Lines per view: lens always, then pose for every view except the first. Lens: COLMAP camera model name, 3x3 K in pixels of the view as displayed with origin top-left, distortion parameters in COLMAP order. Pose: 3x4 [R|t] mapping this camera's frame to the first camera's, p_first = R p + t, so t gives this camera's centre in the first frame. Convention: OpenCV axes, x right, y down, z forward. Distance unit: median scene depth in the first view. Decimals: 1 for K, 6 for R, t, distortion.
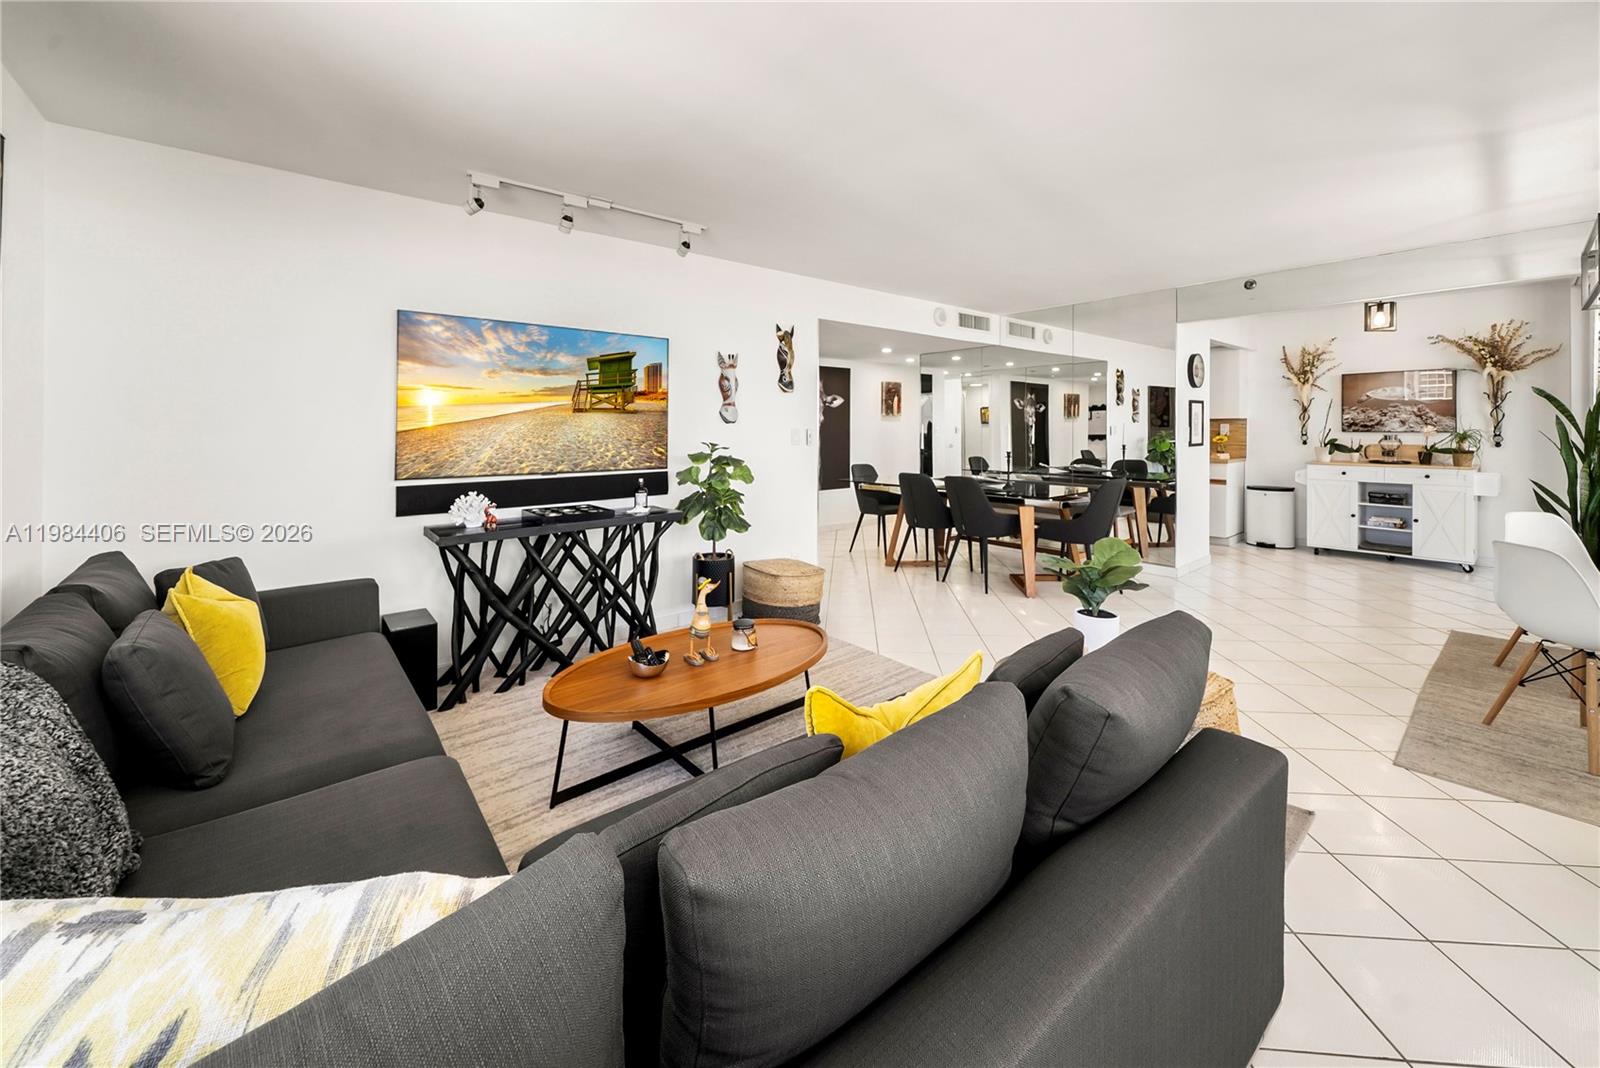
lens RADIAL K [[619.9, 0, 793.9], [0, 619.9, 425.0], [0, 0, 1]] dist [-0.001479, -0.000474]
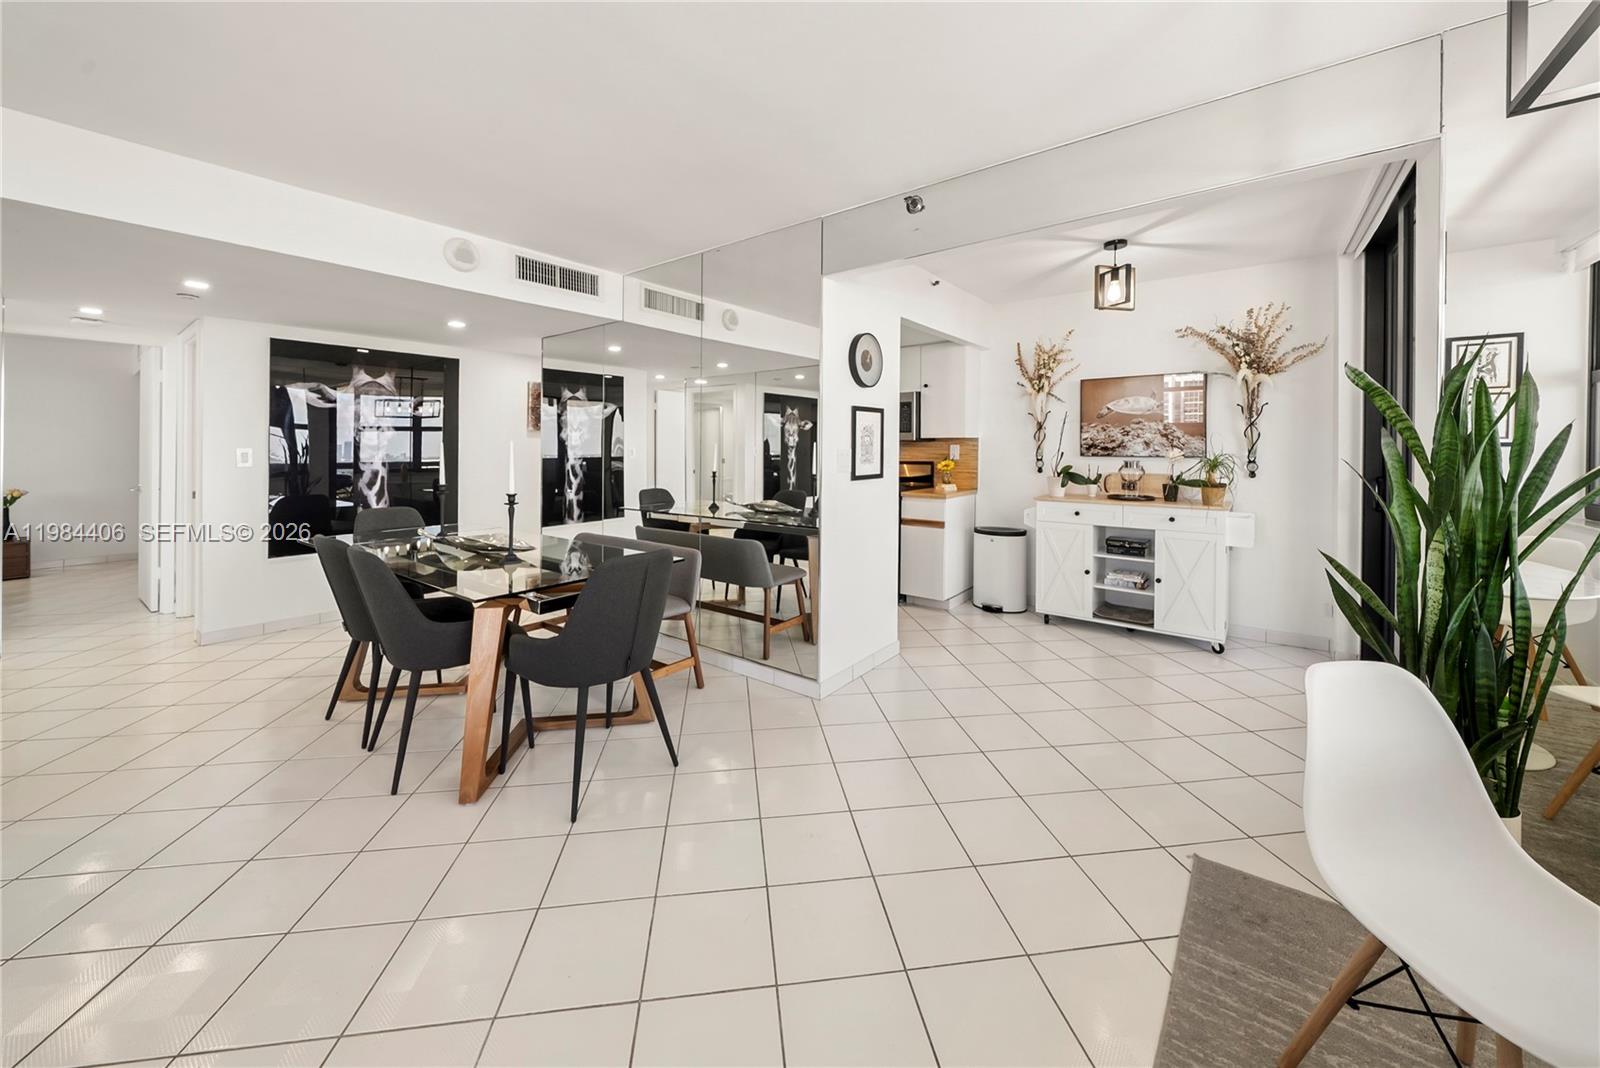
lens RADIAL K [[590.6, 0, 803.7], [0, 590.6, 447.8], [0, 0, 1]] dist [-0.002477, -0.000390]
pose [[0.975497, 0.004346, 0.219968, 0.429368], [-0.005435, 0.999976, 0.004344, -0.000440], [-0.219944, -0.005433, 0.975497, 0.401549]]
